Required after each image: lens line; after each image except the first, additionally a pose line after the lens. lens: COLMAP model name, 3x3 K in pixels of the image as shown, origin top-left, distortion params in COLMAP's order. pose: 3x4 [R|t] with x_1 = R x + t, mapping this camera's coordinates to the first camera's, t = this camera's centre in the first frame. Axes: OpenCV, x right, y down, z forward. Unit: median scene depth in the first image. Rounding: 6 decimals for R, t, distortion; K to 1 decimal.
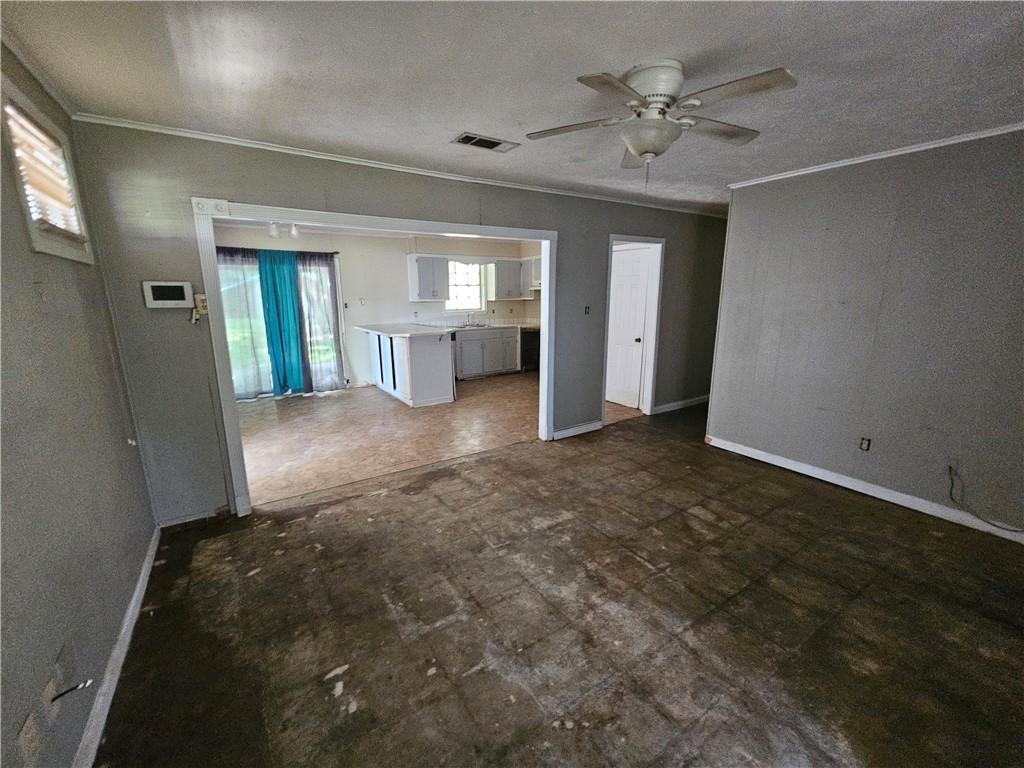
lens RADIAL K [[419.4, 0, 508.6], [0, 419.4, 383.3], [0, 0, 1]] dist [-0.001891, 0.000526]
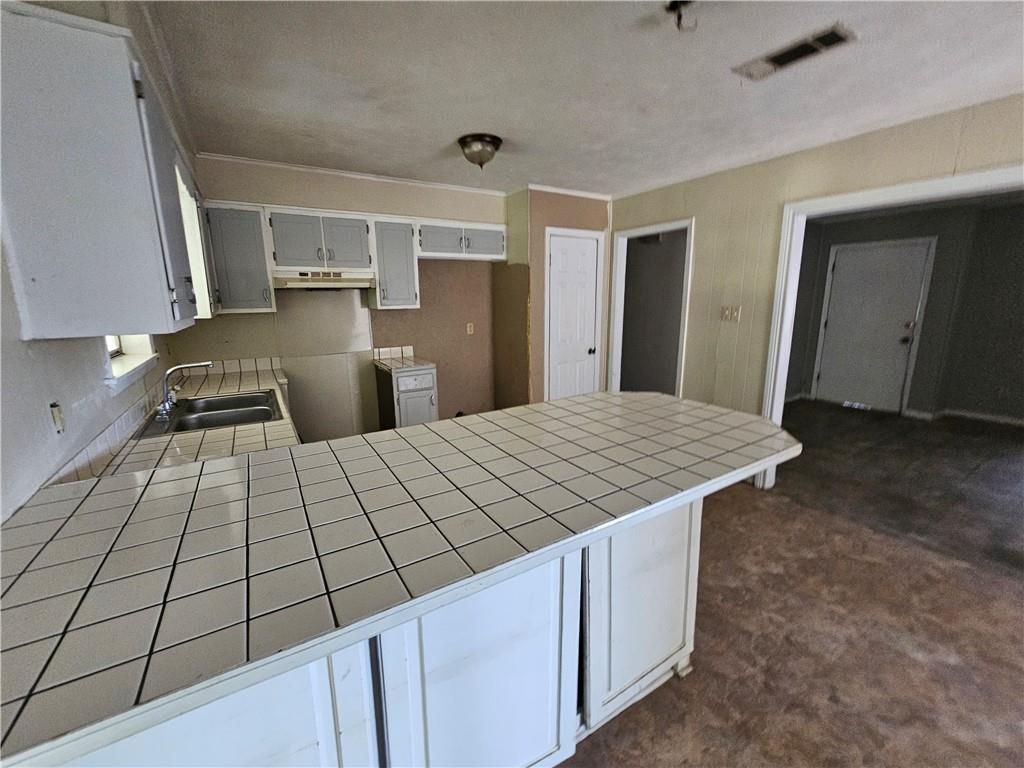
lens RADIAL K [[419.4, 0, 510.1], [0, 419.4, 382.6], [0, 0, 1]] dist [-0.001891, 0.000526]
pose [[0.028577, -0.189566, 0.981452, -0.651119], [0.223770, 0.958148, 0.178550, -0.290225], [-0.974223, 0.214517, 0.069800, 1.421924]]
